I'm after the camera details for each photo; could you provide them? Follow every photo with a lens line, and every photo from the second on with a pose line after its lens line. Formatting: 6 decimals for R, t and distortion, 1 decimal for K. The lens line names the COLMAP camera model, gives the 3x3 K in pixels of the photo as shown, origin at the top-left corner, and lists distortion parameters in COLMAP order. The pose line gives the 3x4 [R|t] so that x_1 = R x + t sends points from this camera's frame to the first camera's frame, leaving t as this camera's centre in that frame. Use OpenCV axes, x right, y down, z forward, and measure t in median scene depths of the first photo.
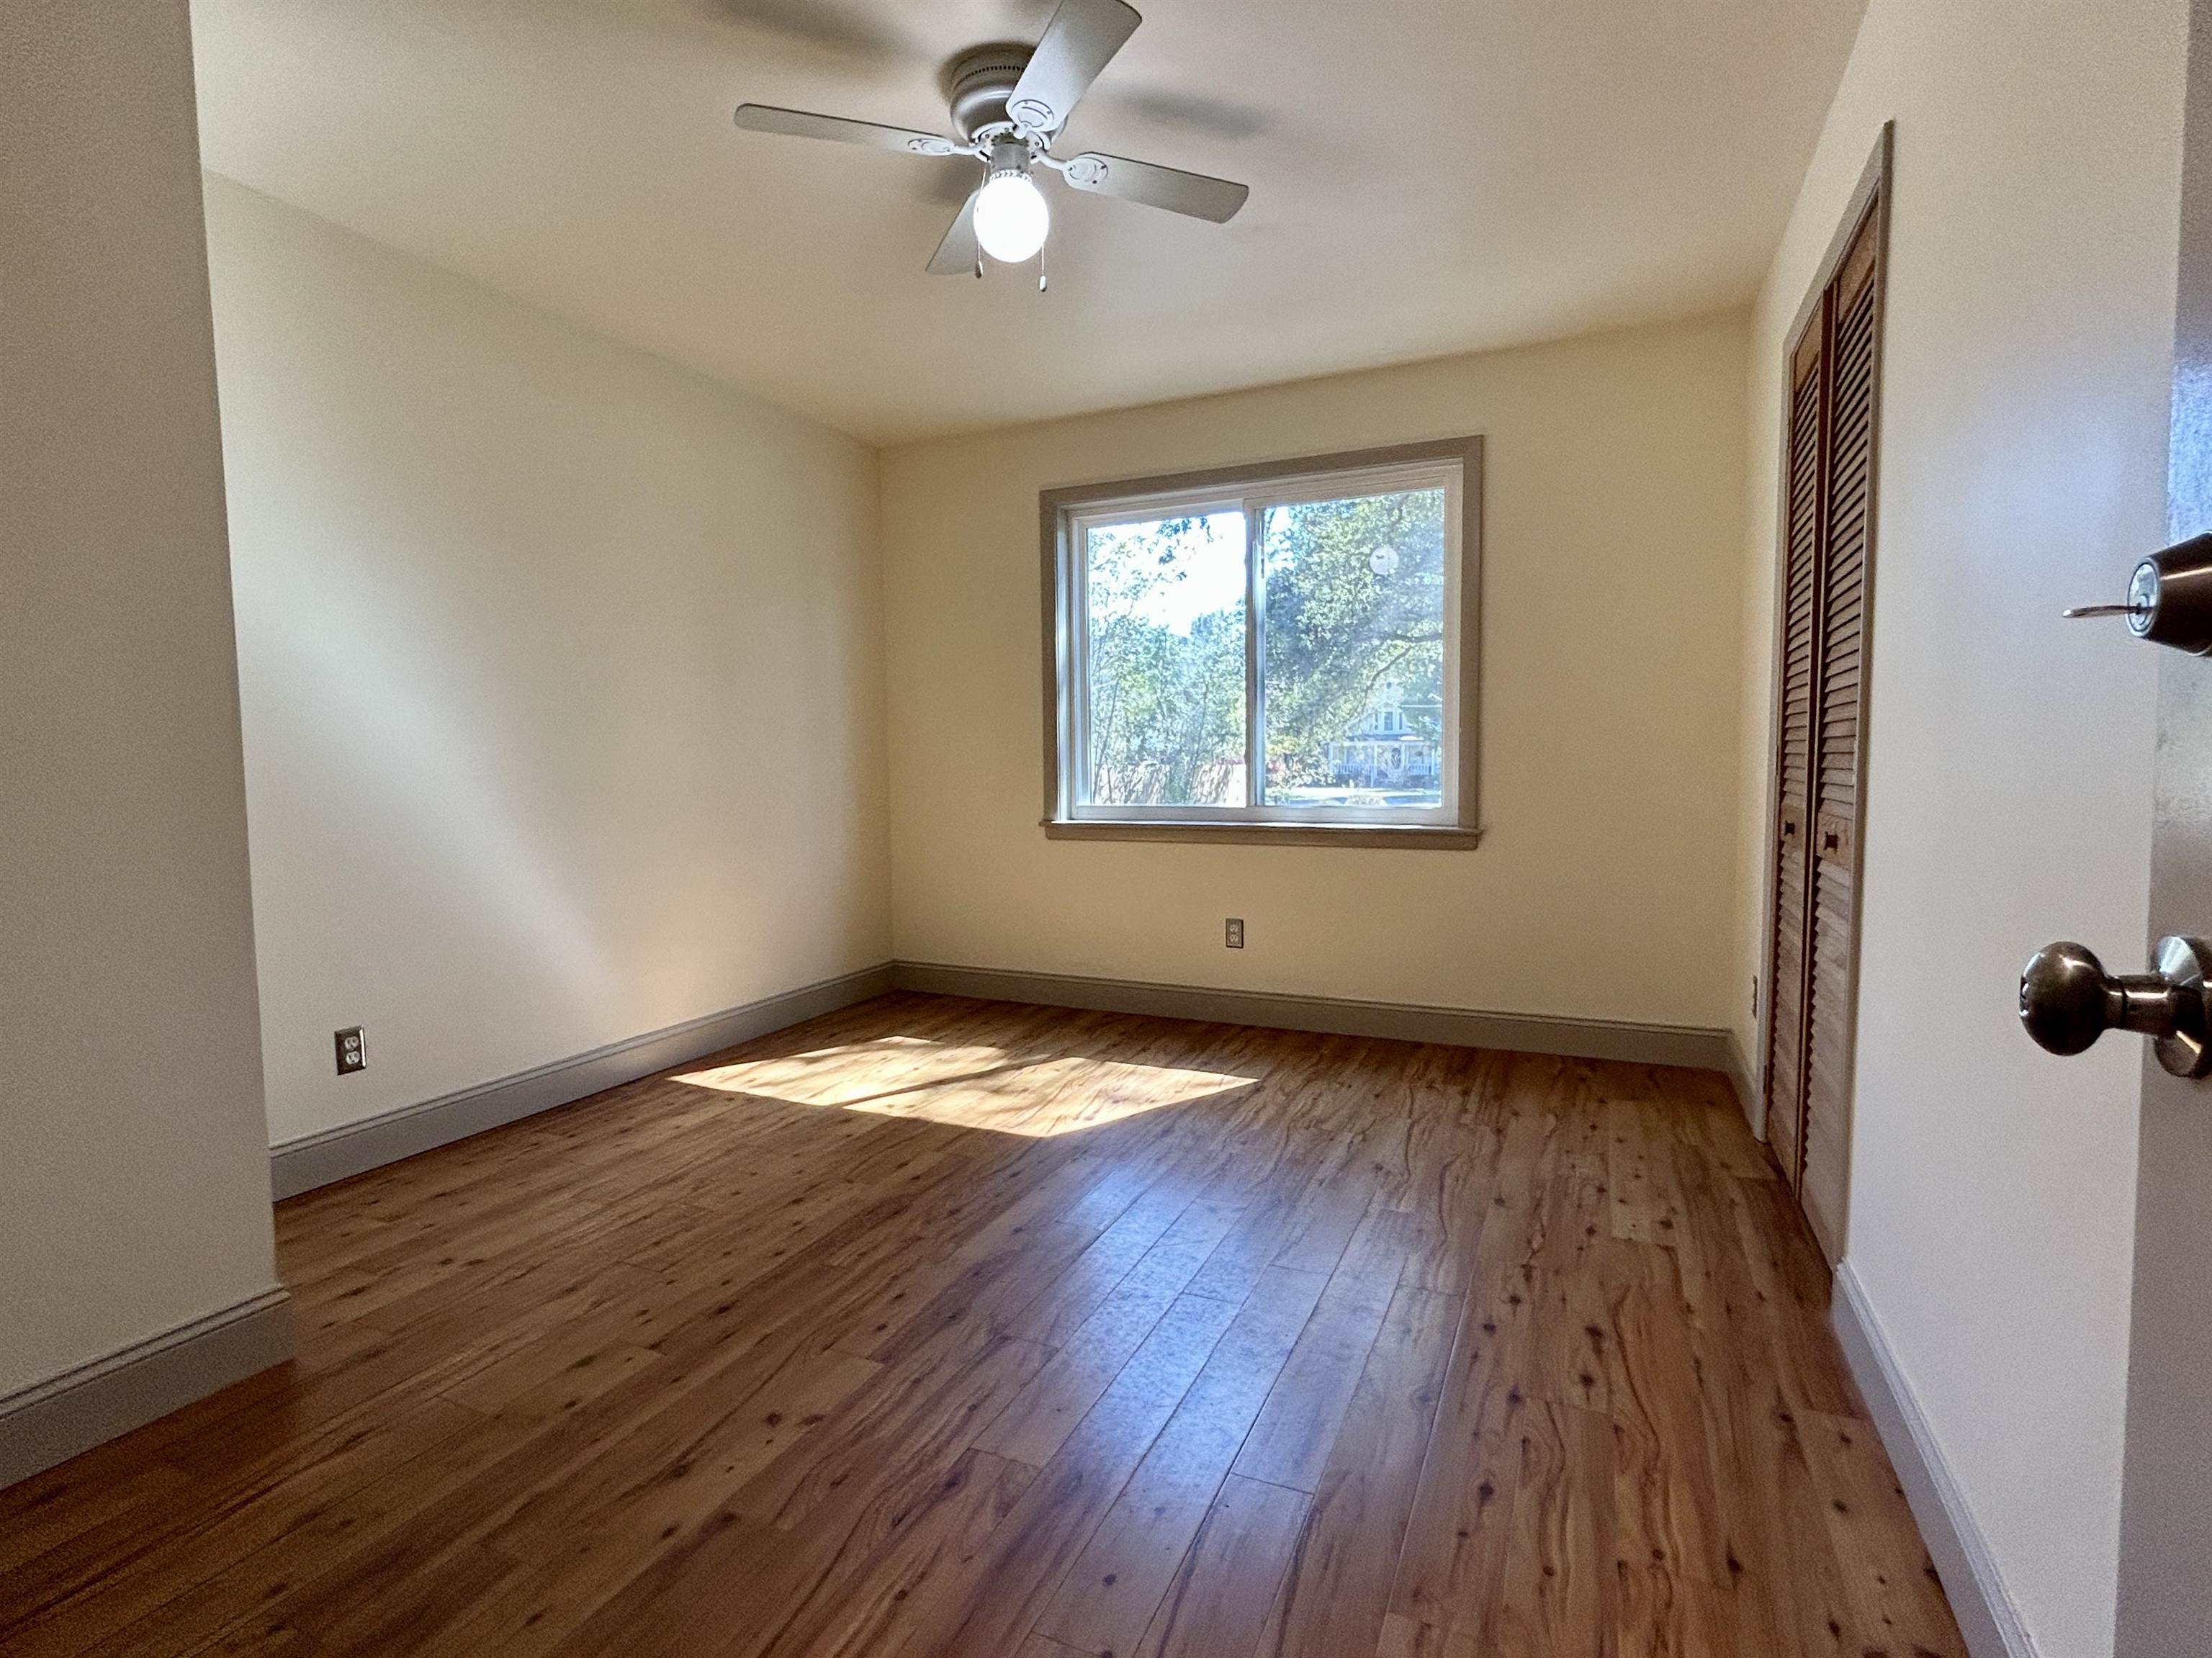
lens RADIAL K [[1026.7, 0, 1104.7], [0, 1026.7, 820.9], [0, 0, 1]] dist [-0.001124, 0.000202]
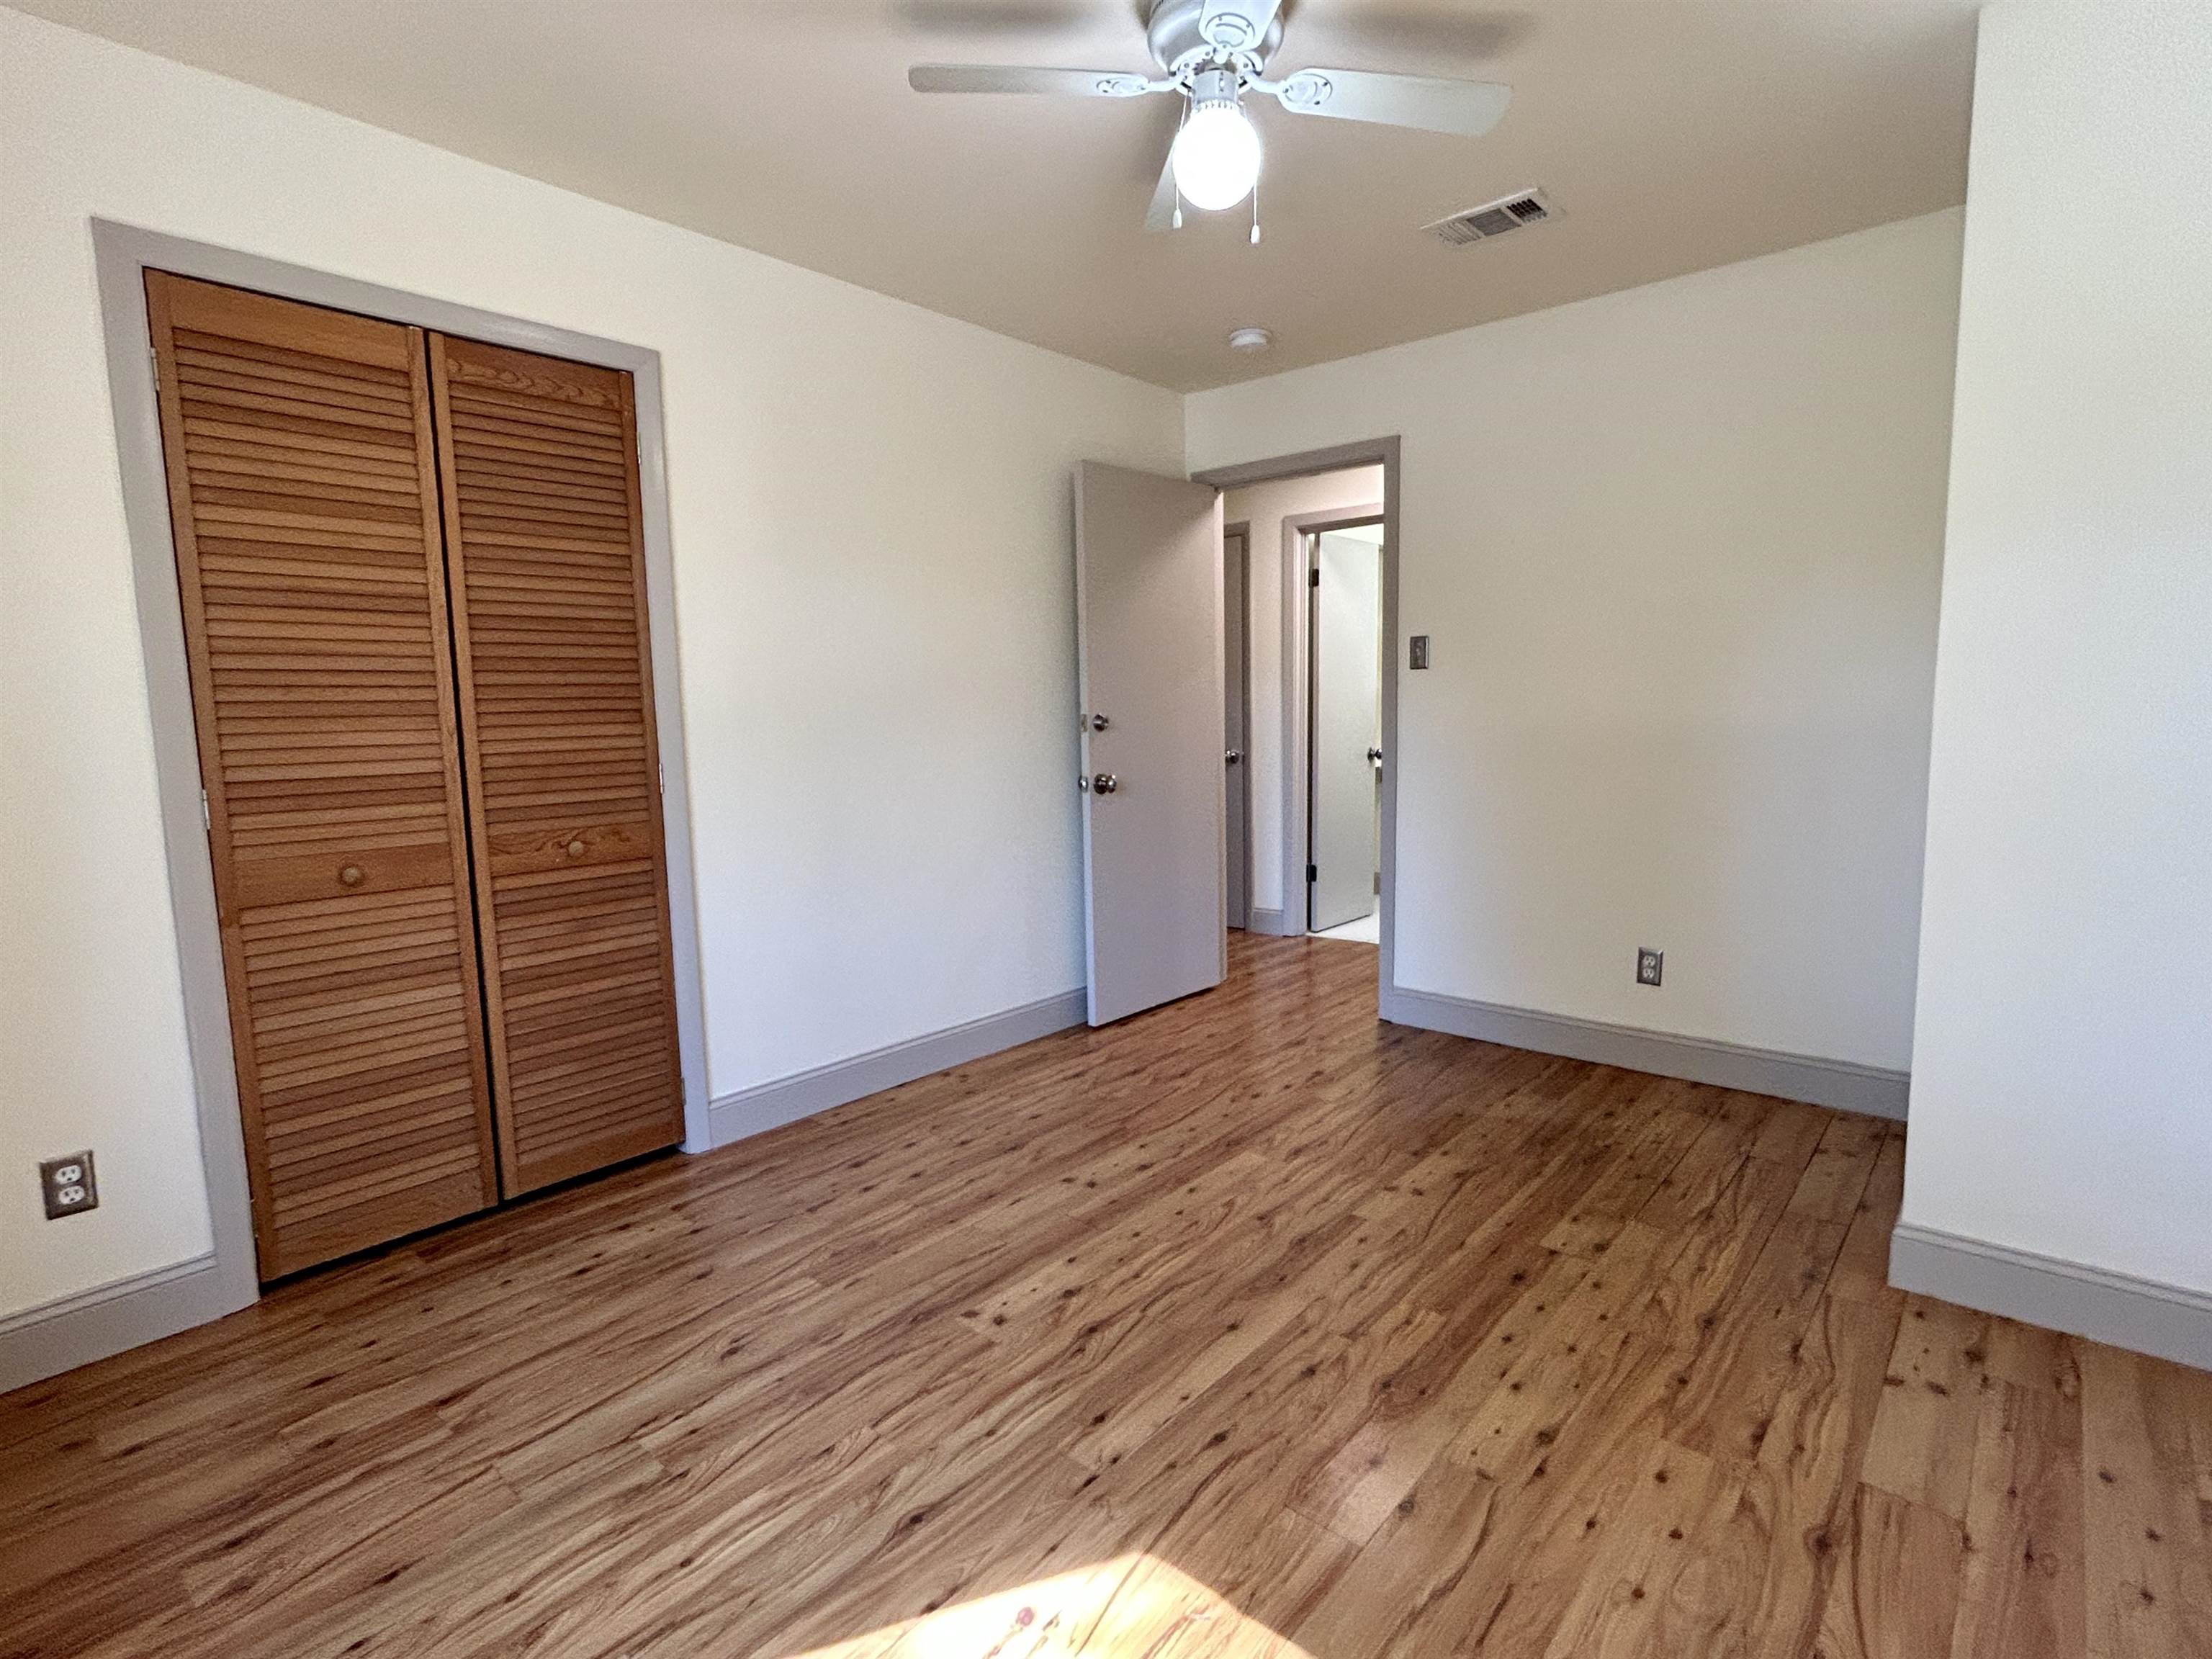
lens RADIAL K [[1026.8, 0, 1104.7], [0, 1026.8, 821.4], [0, 0, 1]] dist [-0.001124, 0.000202]
pose [[-0.953494, -0.003215, 0.301396, -0.257887], [0.050128, 0.984326, 0.169084, -0.182917], [-0.297215, 0.176329, -0.938388, 1.893510]]
